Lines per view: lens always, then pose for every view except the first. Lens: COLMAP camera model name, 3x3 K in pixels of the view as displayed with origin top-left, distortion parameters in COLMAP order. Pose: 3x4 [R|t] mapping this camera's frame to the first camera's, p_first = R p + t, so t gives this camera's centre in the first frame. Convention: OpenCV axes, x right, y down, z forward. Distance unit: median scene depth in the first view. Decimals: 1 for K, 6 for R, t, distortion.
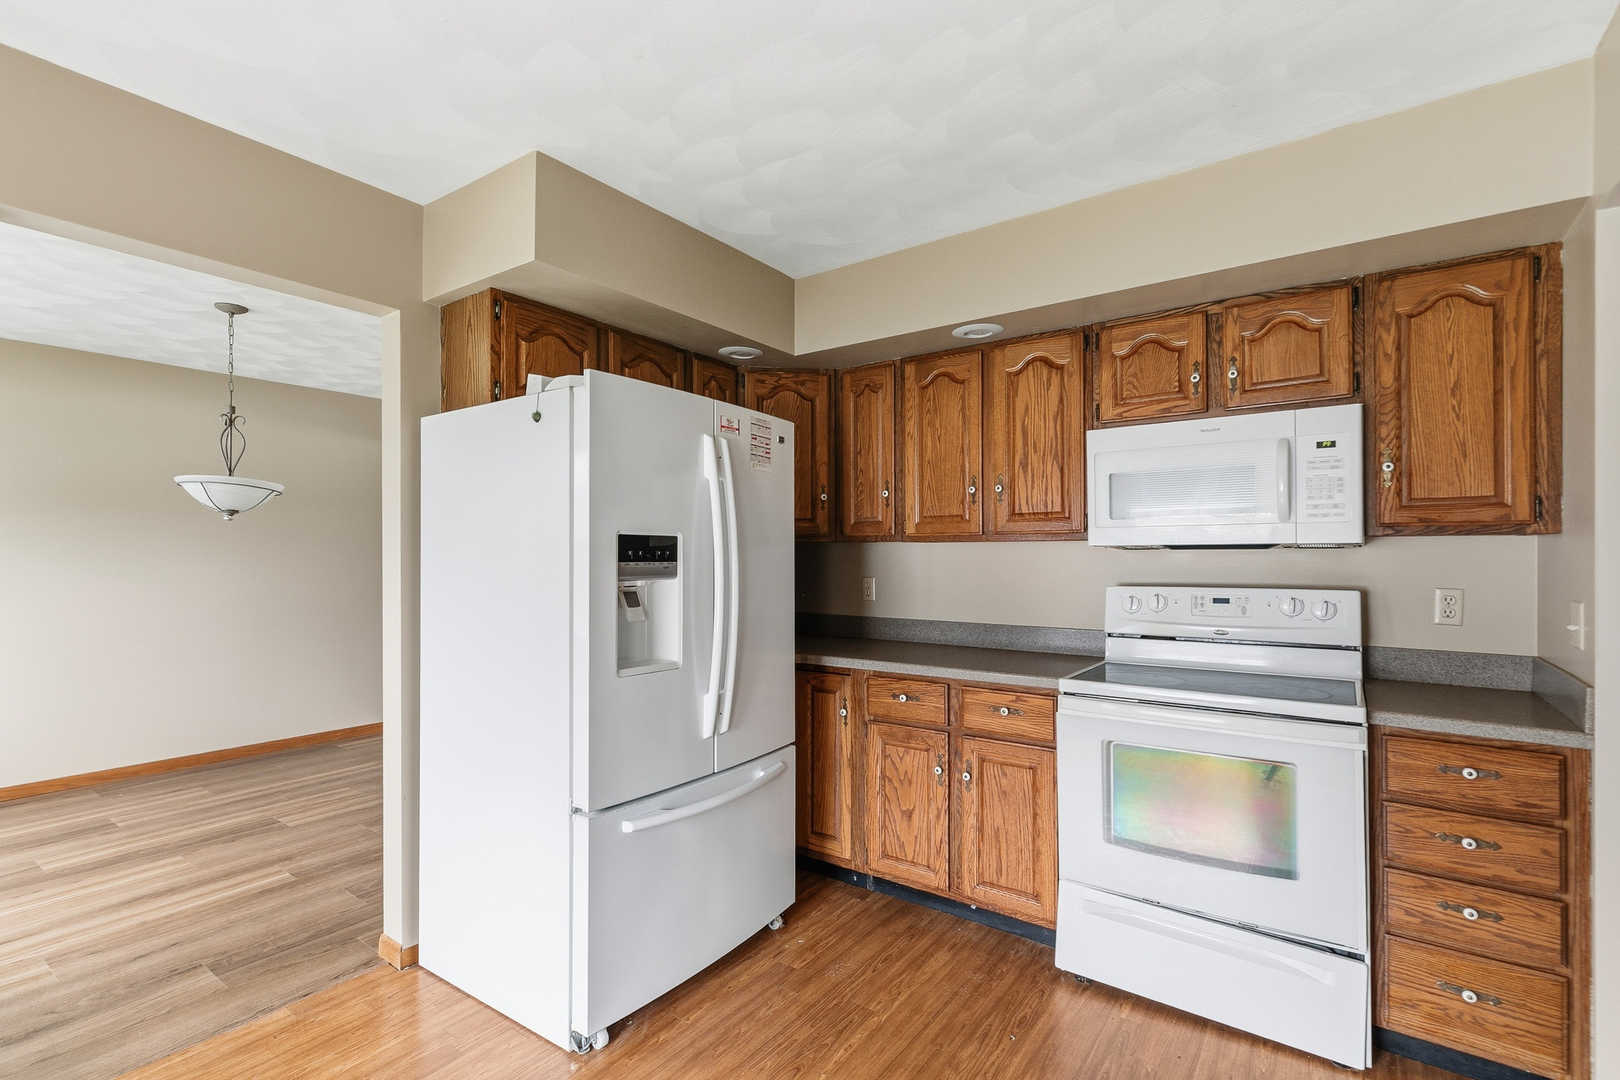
lens RADIAL K [[743.8, 0, 816.0], [0, 743.8, 555.0], [0, 0, 1]] dist [0.002876, -0.001149]
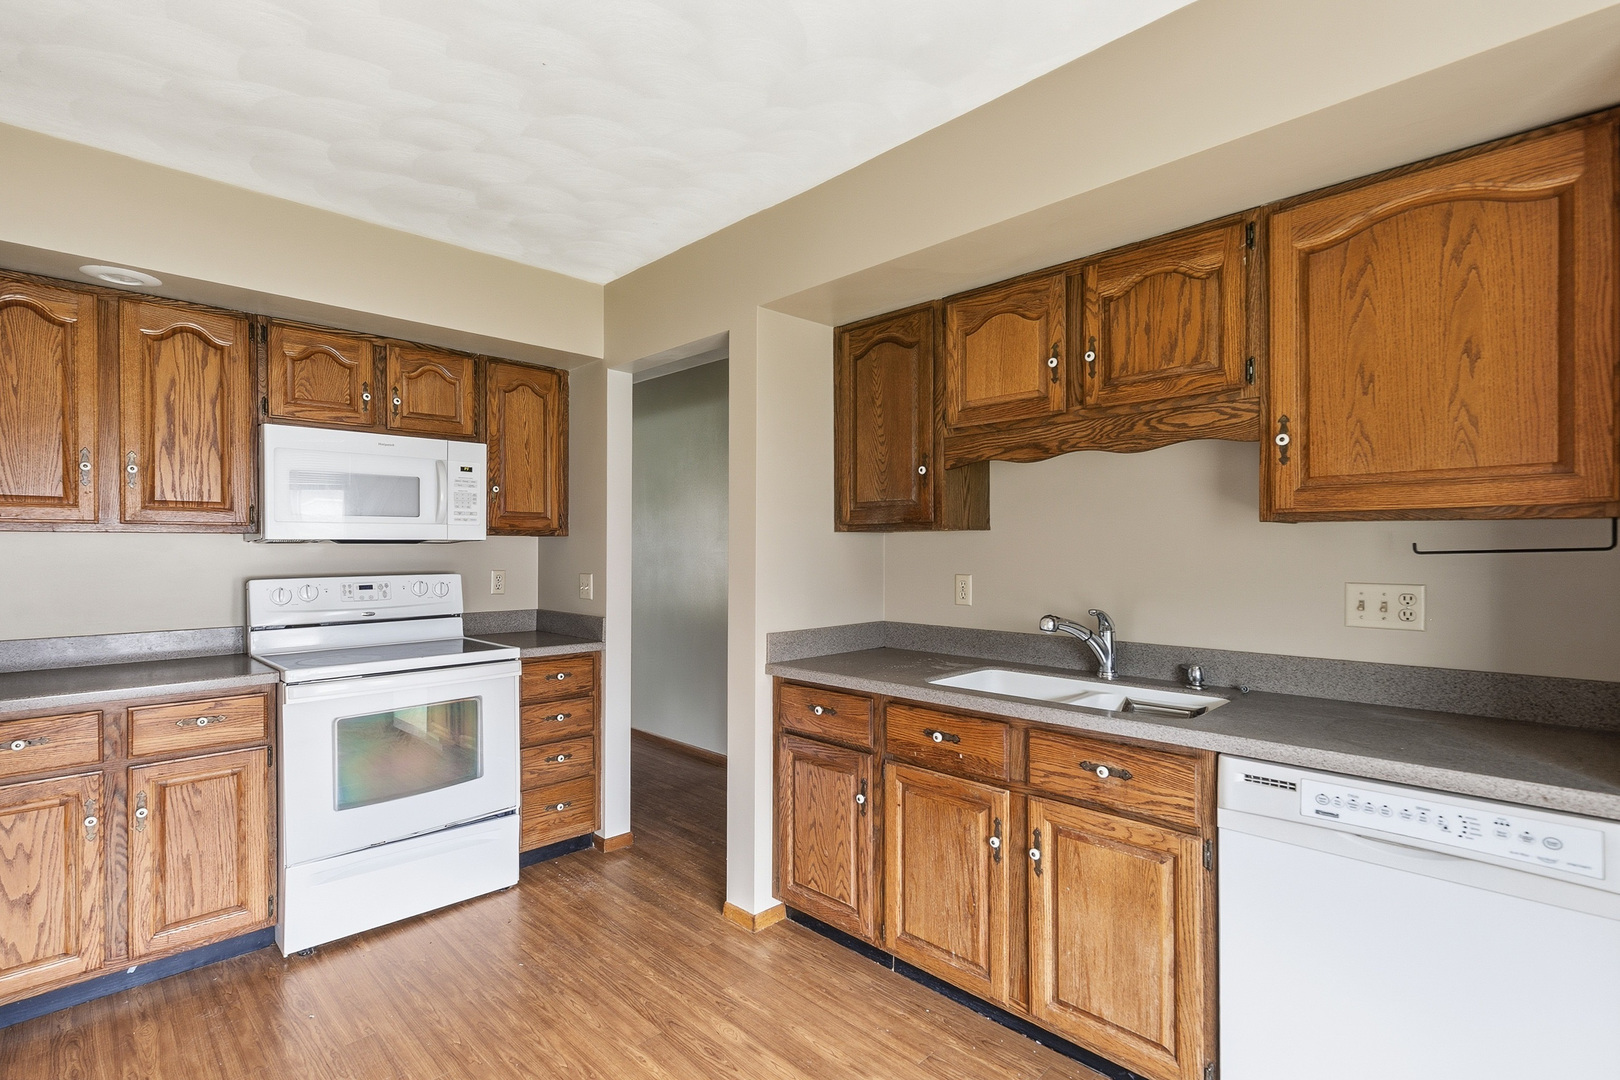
lens RADIAL K [[743.8, 0, 818.8], [0, 743.8, 552.5], [0, 0, 1]] dist [0.002876, -0.001149]
pose [[0.140412, -0.007192, 0.990067, -0.497618], [-0.000997, 0.999972, 0.007405, -0.002723], [-0.990093, -0.002027, 0.140401, 0.121216]]
